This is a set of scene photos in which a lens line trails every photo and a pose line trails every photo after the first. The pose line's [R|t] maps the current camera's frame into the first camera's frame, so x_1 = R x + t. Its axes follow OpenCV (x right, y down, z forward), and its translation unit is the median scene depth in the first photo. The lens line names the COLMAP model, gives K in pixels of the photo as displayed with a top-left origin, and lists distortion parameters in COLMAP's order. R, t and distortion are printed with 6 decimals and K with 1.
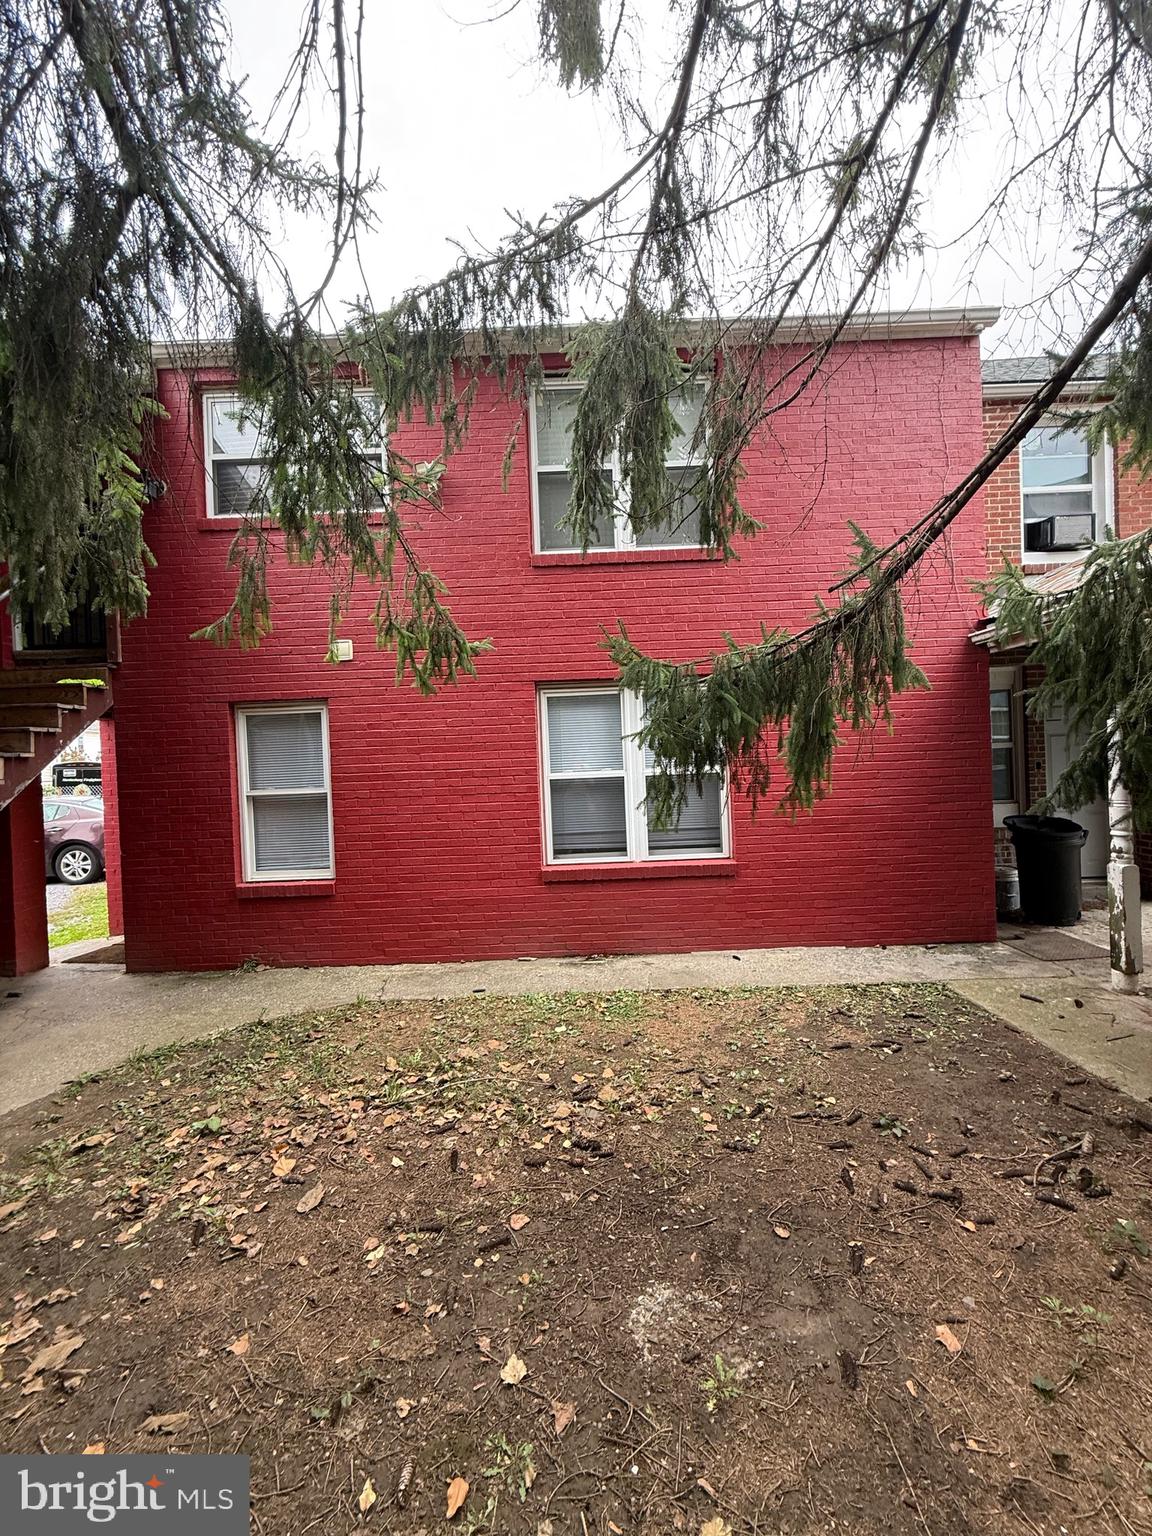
lens RADIAL K [[613.7, 0, 578.8], [0, 613.7, 763.7], [0, 0, 1]] dist [0.001635, -0.000131]
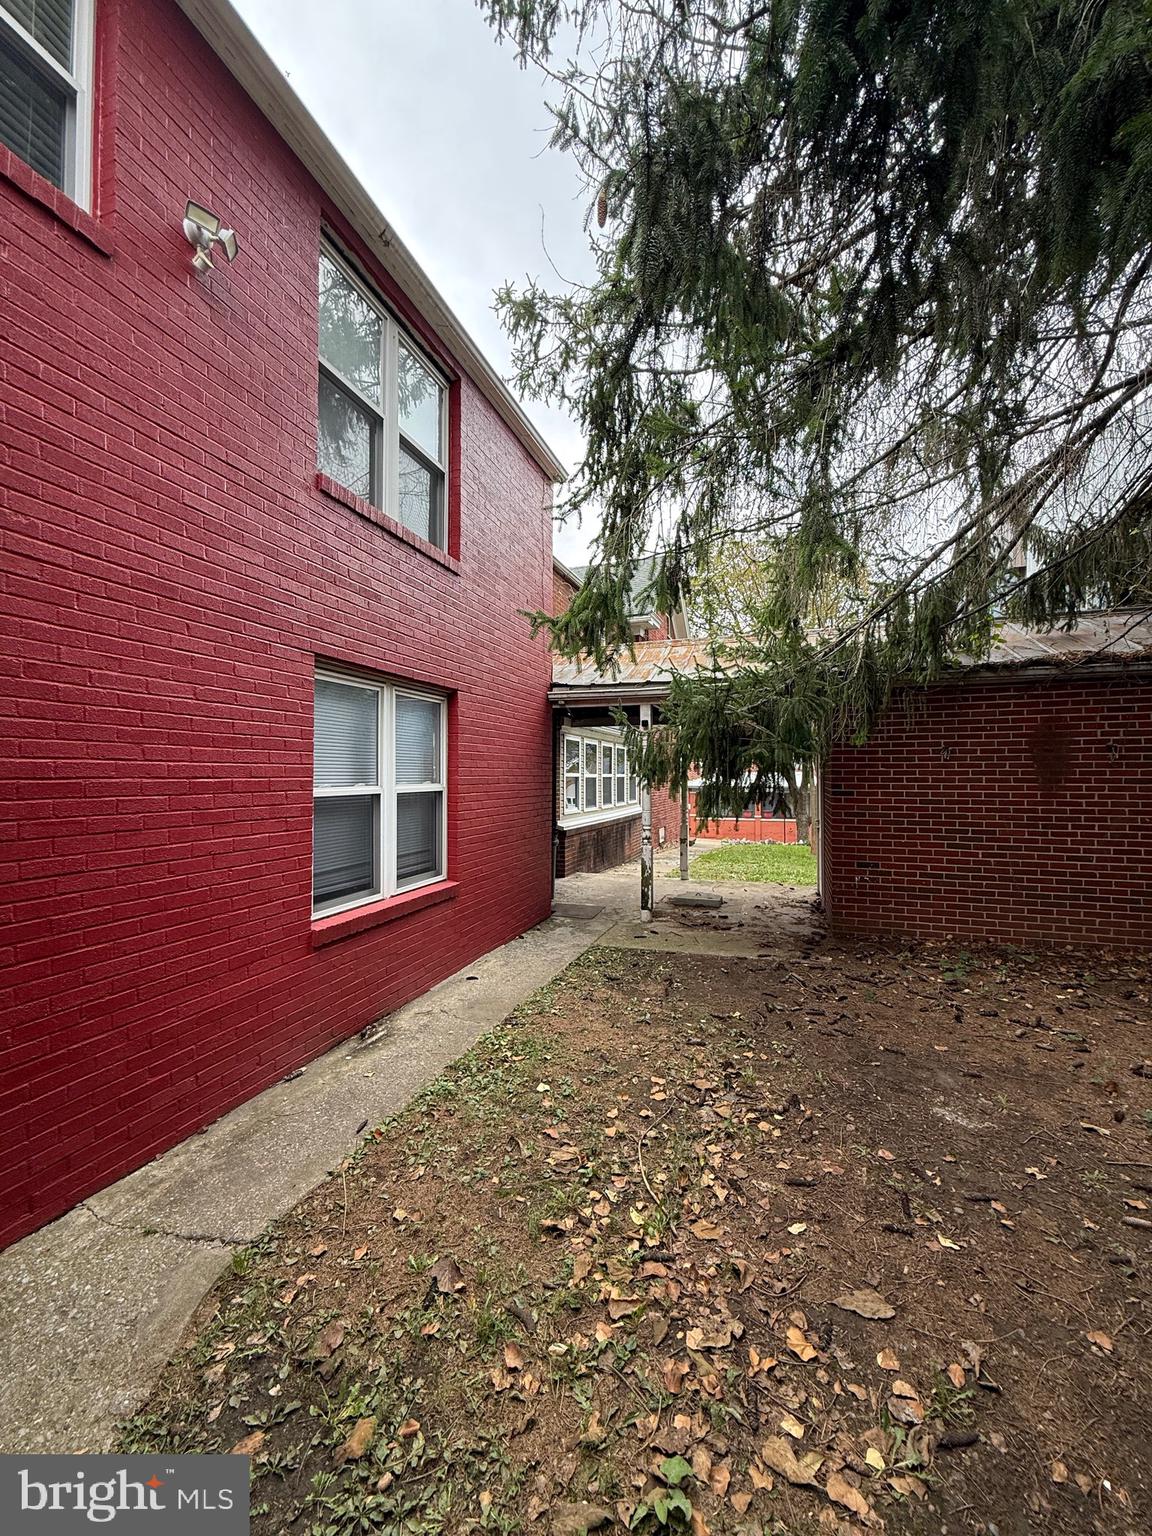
lens RADIAL K [[613.9, 0, 574.3], [0, 613.9, 764.5], [0, 0, 1]] dist [0.001720, -0.000503]
pose [[0.312707, 0.055206, 0.948244, -0.942221], [-0.004764, 0.998388, -0.056554, 0.040770], [-0.949838, 0.013168, 0.312466, 0.771613]]
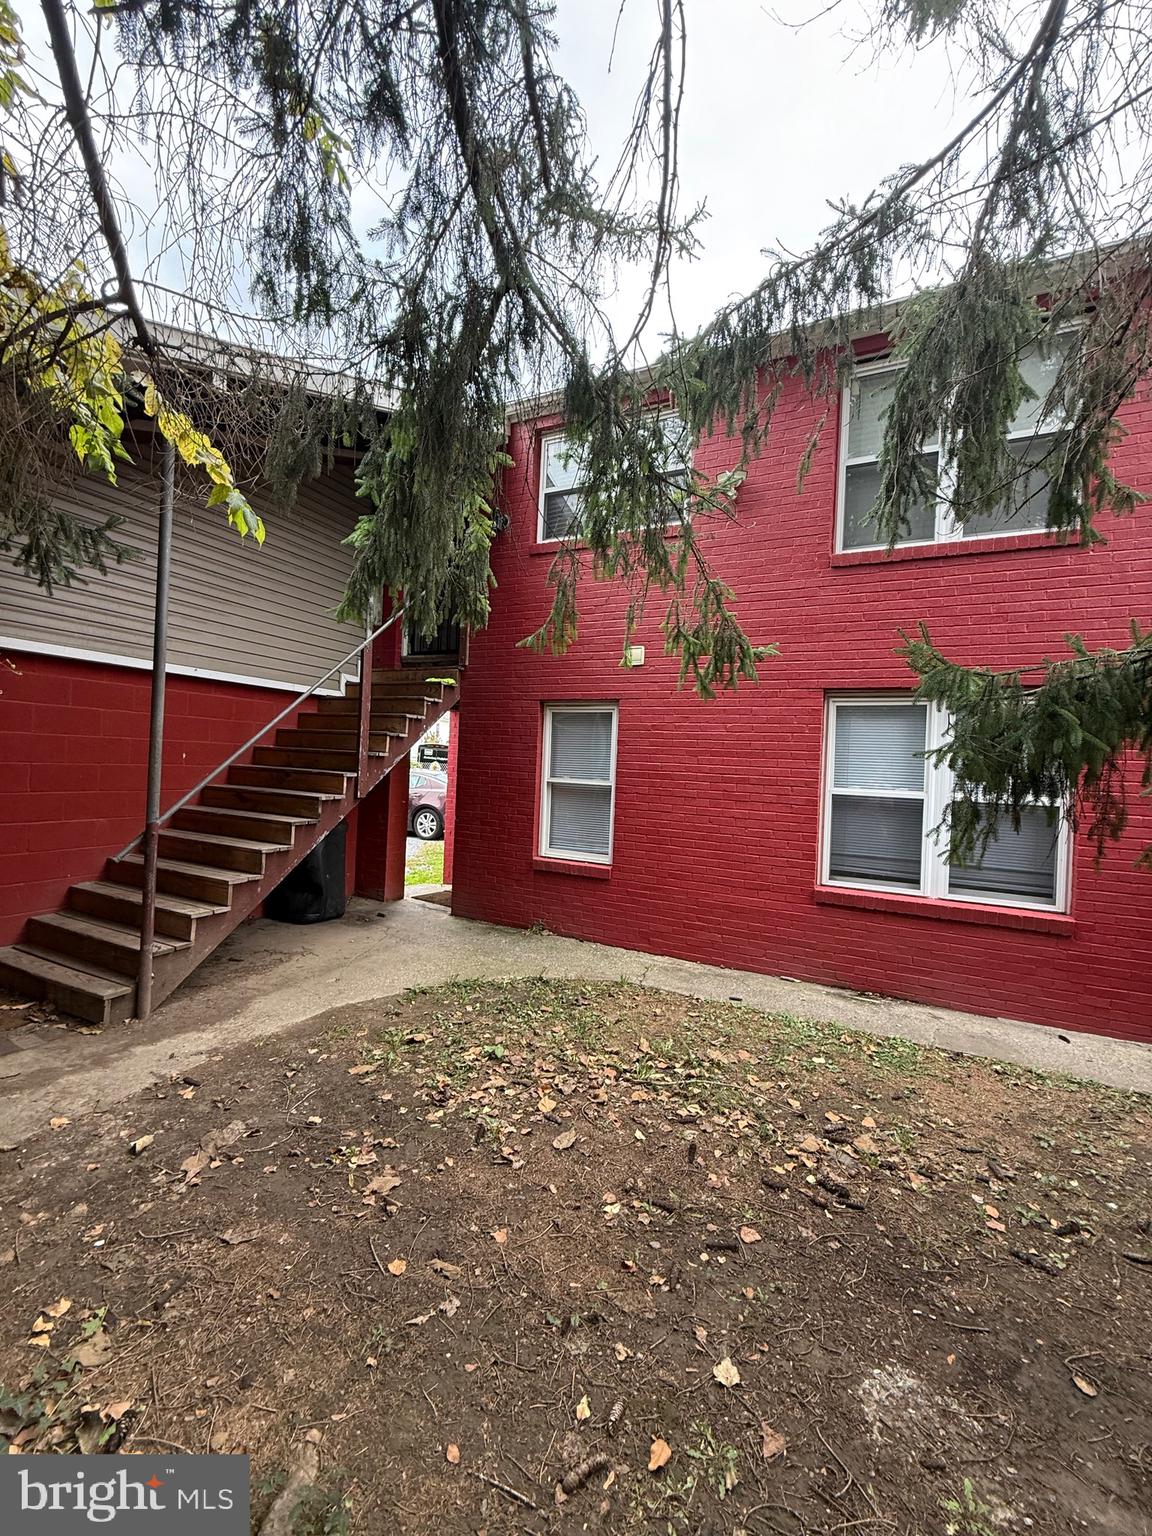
lens RADIAL K [[613.9, 0, 574.3], [0, 613.9, 764.5], [0, 0, 1]] dist [0.001720, -0.000503]
pose [[0.893212, 0.078730, -0.442689, 0.018477], [-0.081821, 0.996573, 0.012144, 0.002431], [0.442128, 0.025374, 0.896593, -0.017319]]
